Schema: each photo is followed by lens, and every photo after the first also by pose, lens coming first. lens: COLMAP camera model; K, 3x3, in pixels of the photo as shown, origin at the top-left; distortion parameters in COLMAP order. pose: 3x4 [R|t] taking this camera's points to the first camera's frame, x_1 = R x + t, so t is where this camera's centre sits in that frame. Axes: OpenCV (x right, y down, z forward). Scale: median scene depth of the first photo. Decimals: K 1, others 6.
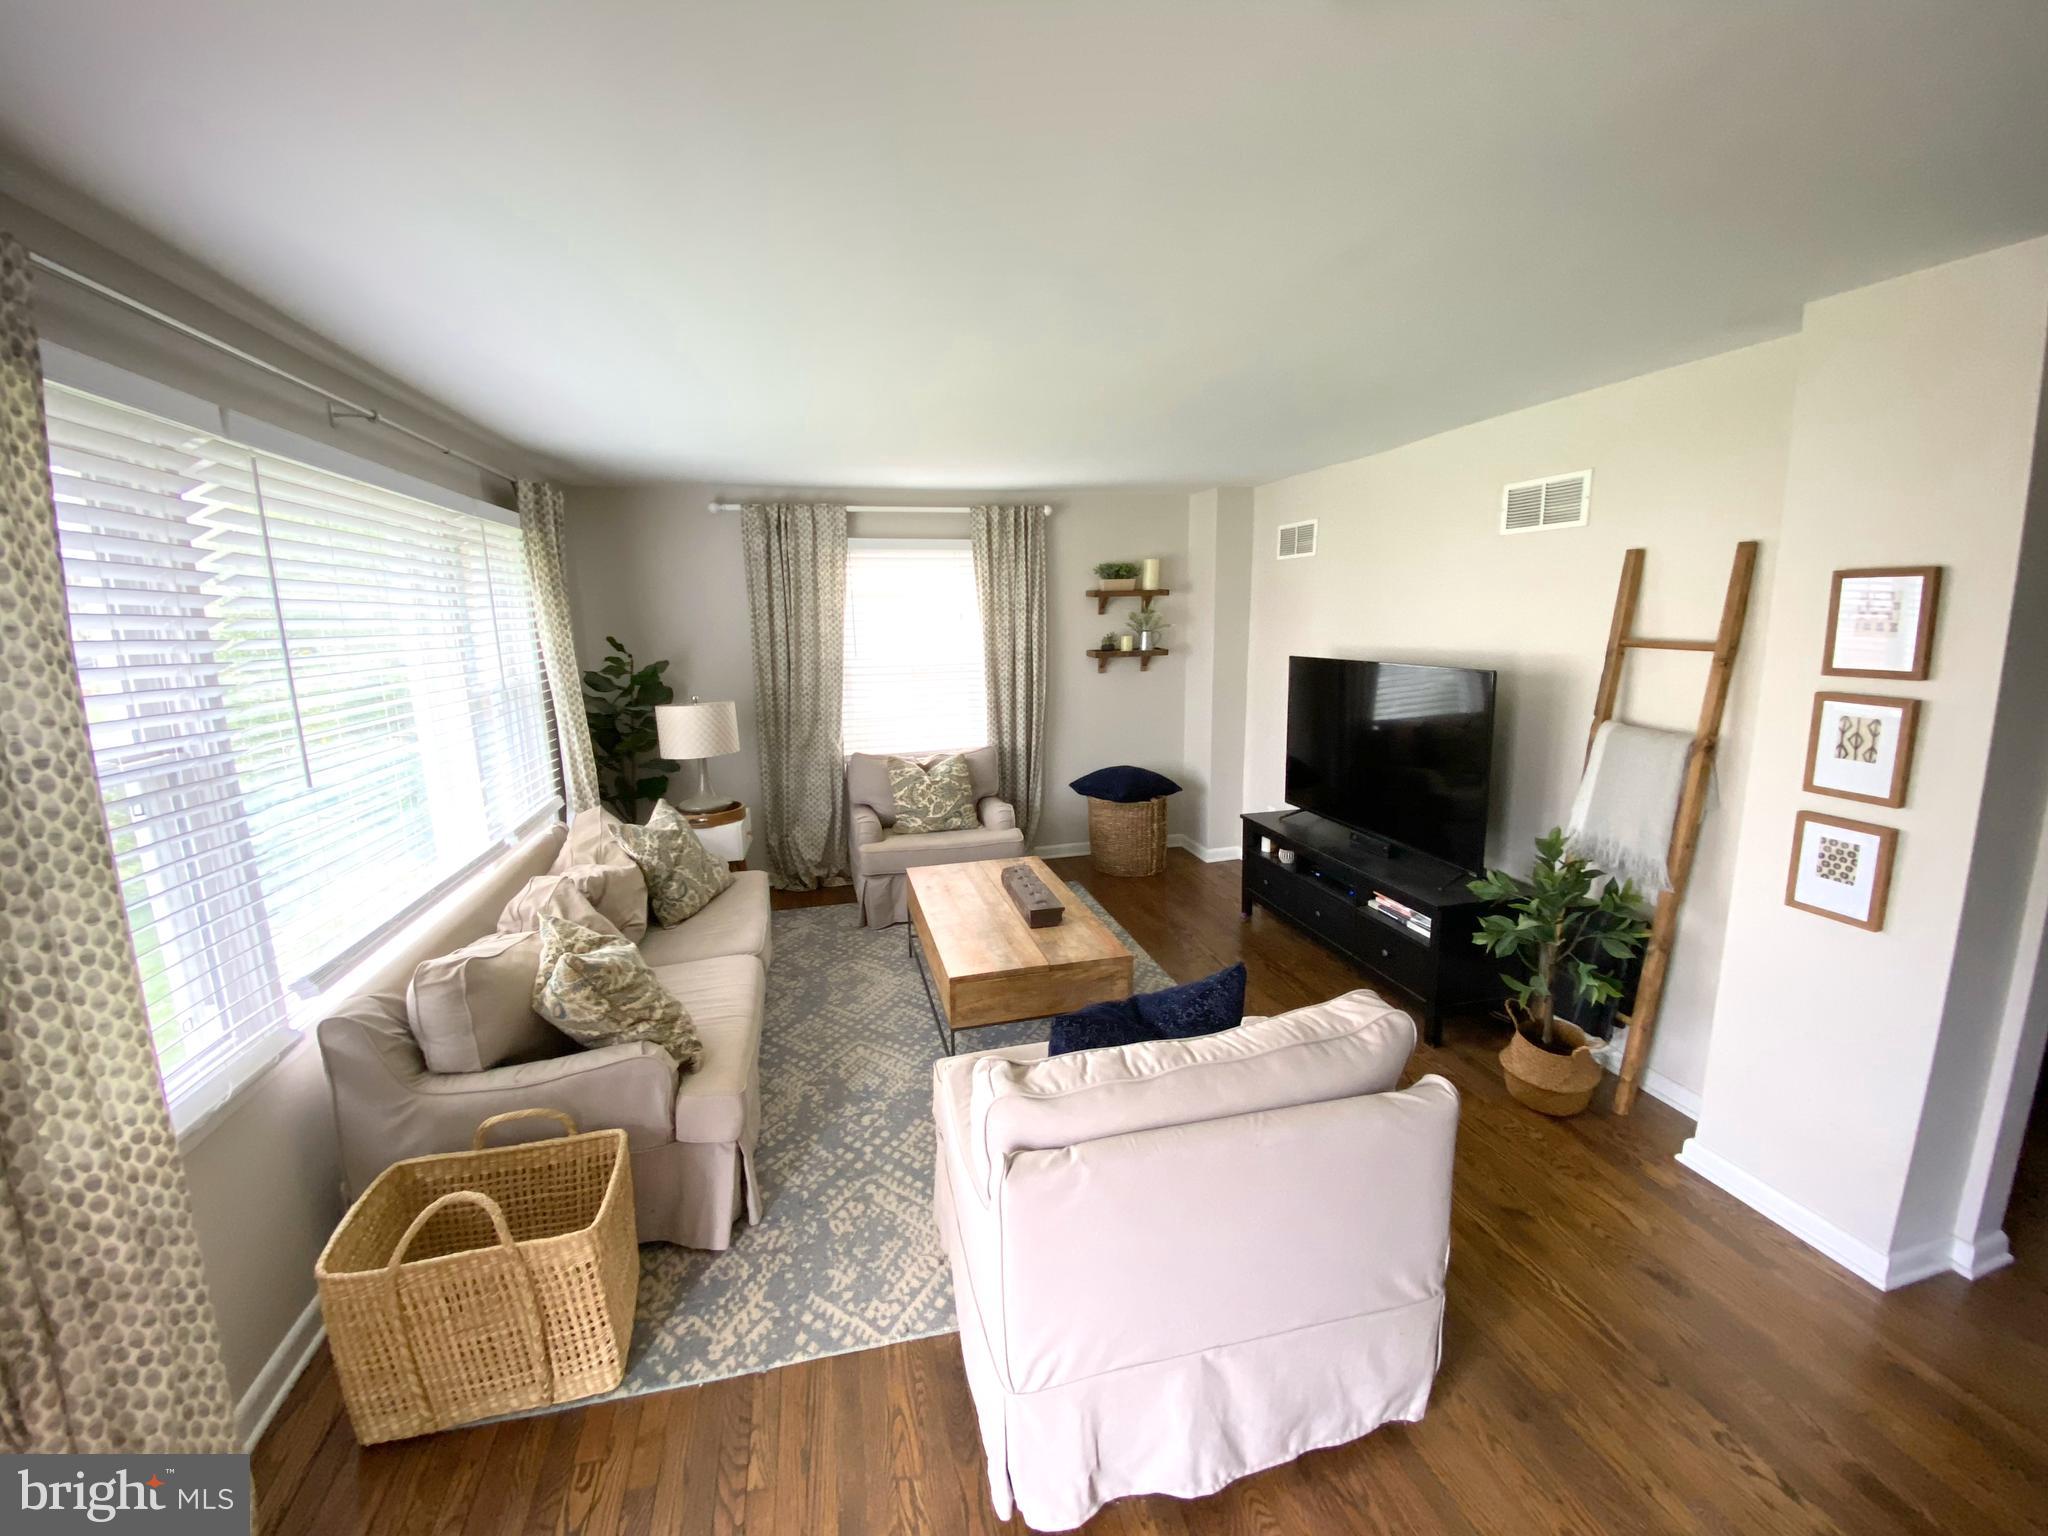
lens RADIAL K [[826.1, 0, 1019.5], [0, 826.1, 761.1], [0, 0, 1]] dist [0.015133, -0.013530]
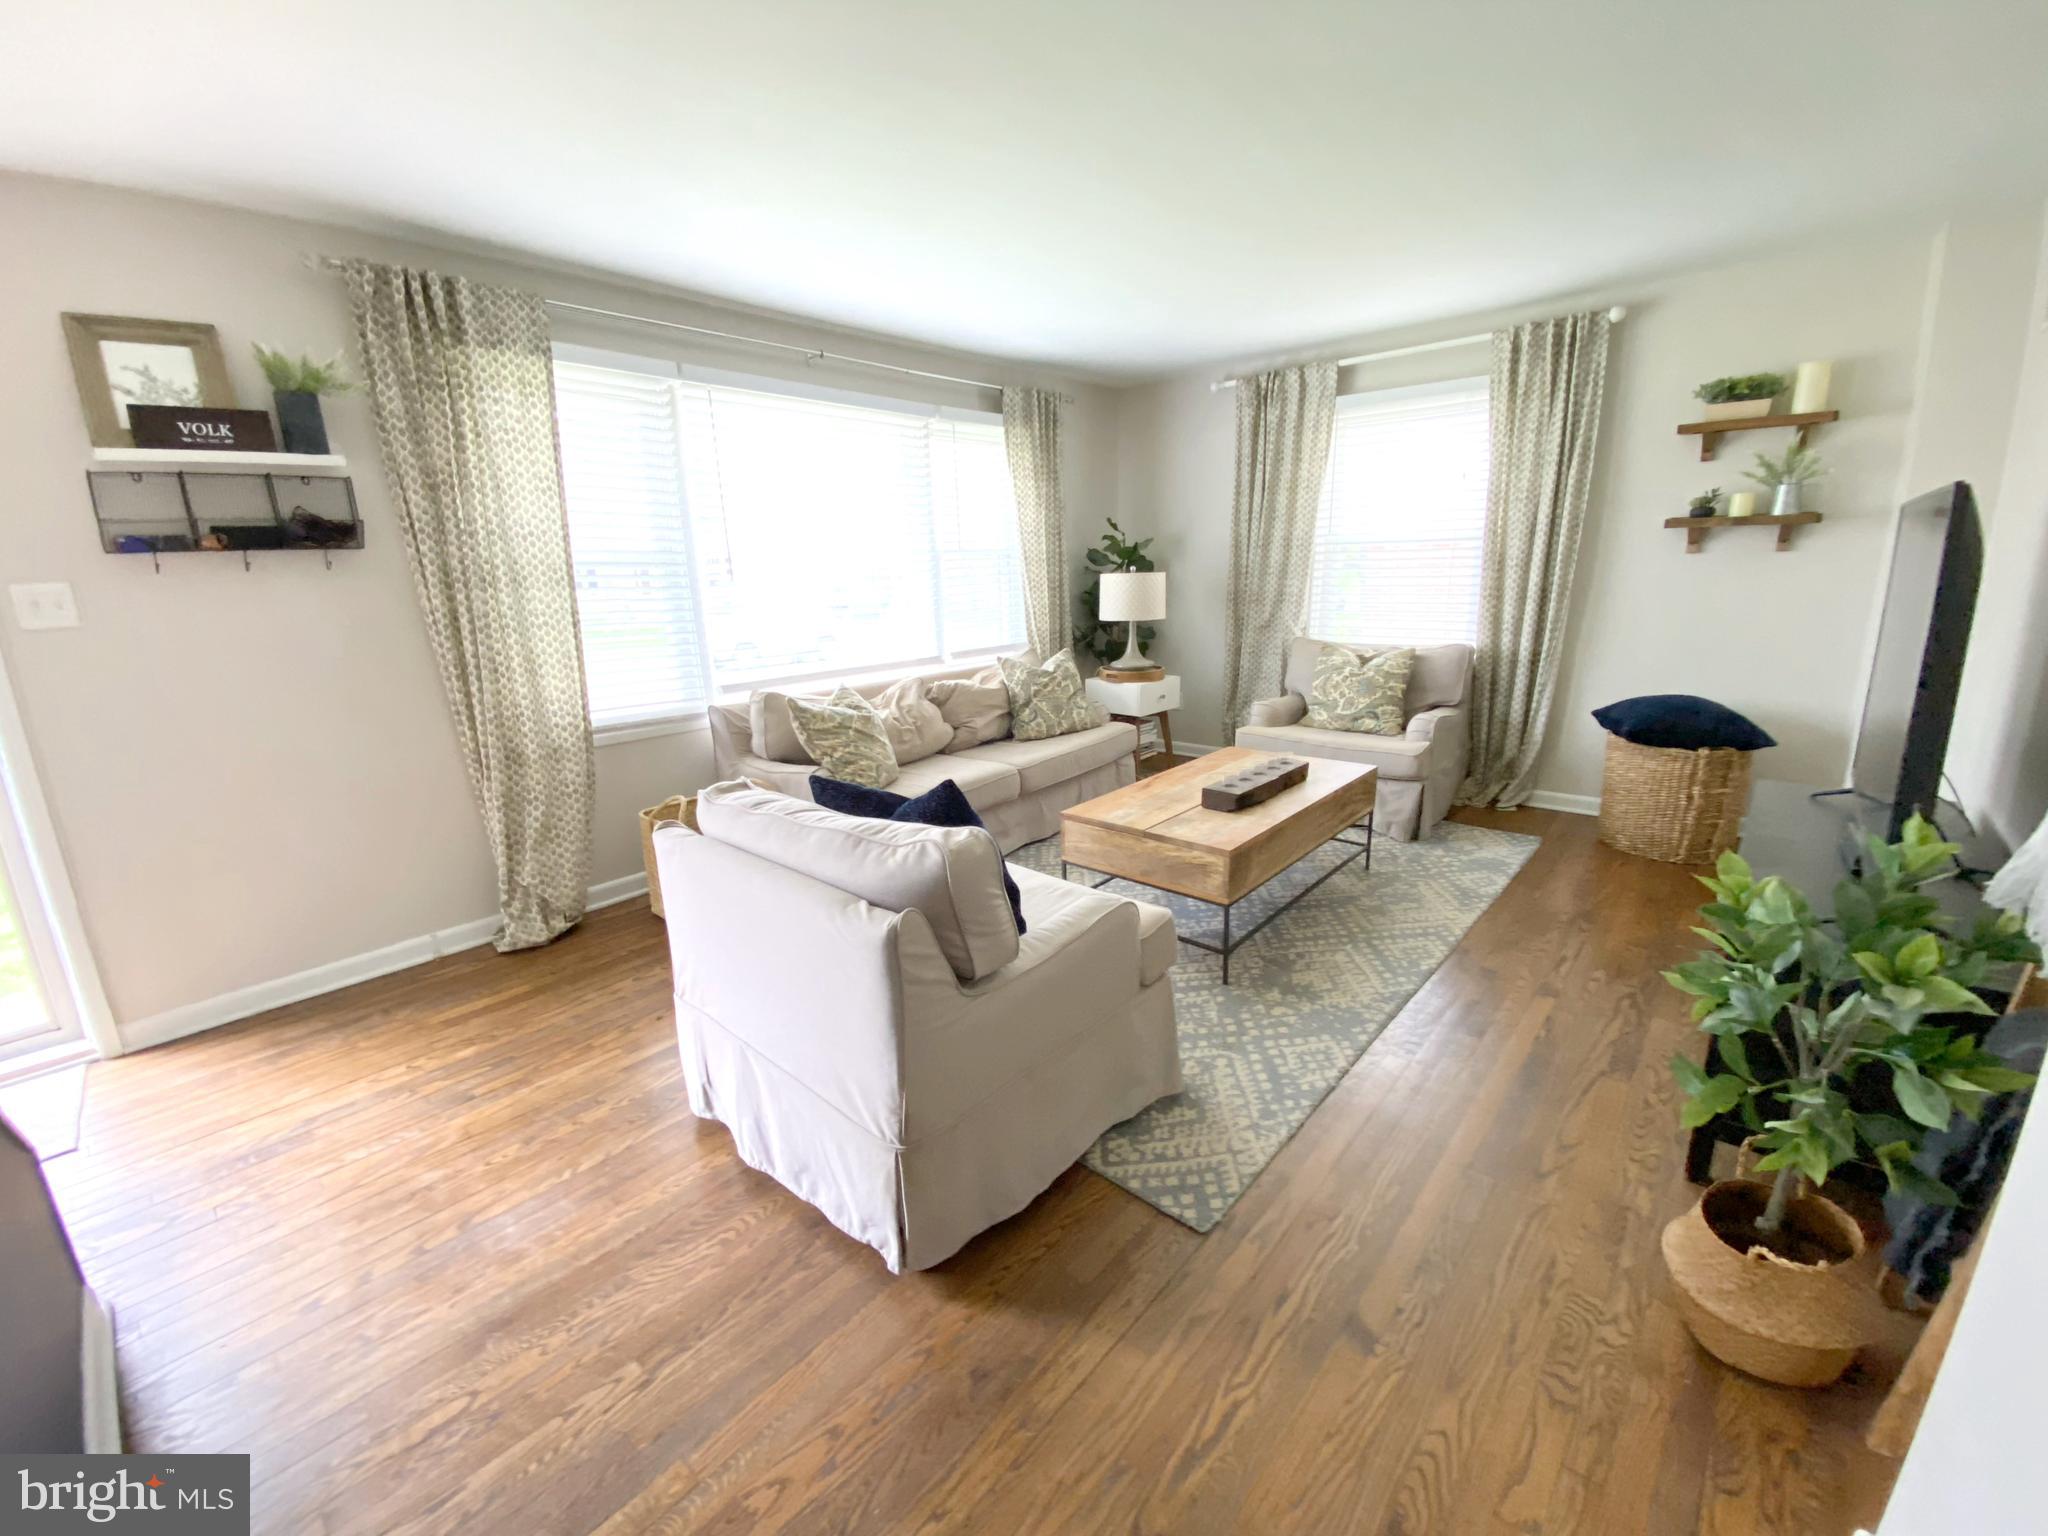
lens RADIAL K [[826.1, 0, 1014.3], [0, 826.1, 773.1], [0, 0, 1]] dist [0.015133, -0.013530]
pose [[0.557131, 0.209345, -0.803604, 0.659368], [-0.125484, 0.977814, 0.167732, 0.039863], [0.820889, 0.007391, 0.571040, 0.310396]]
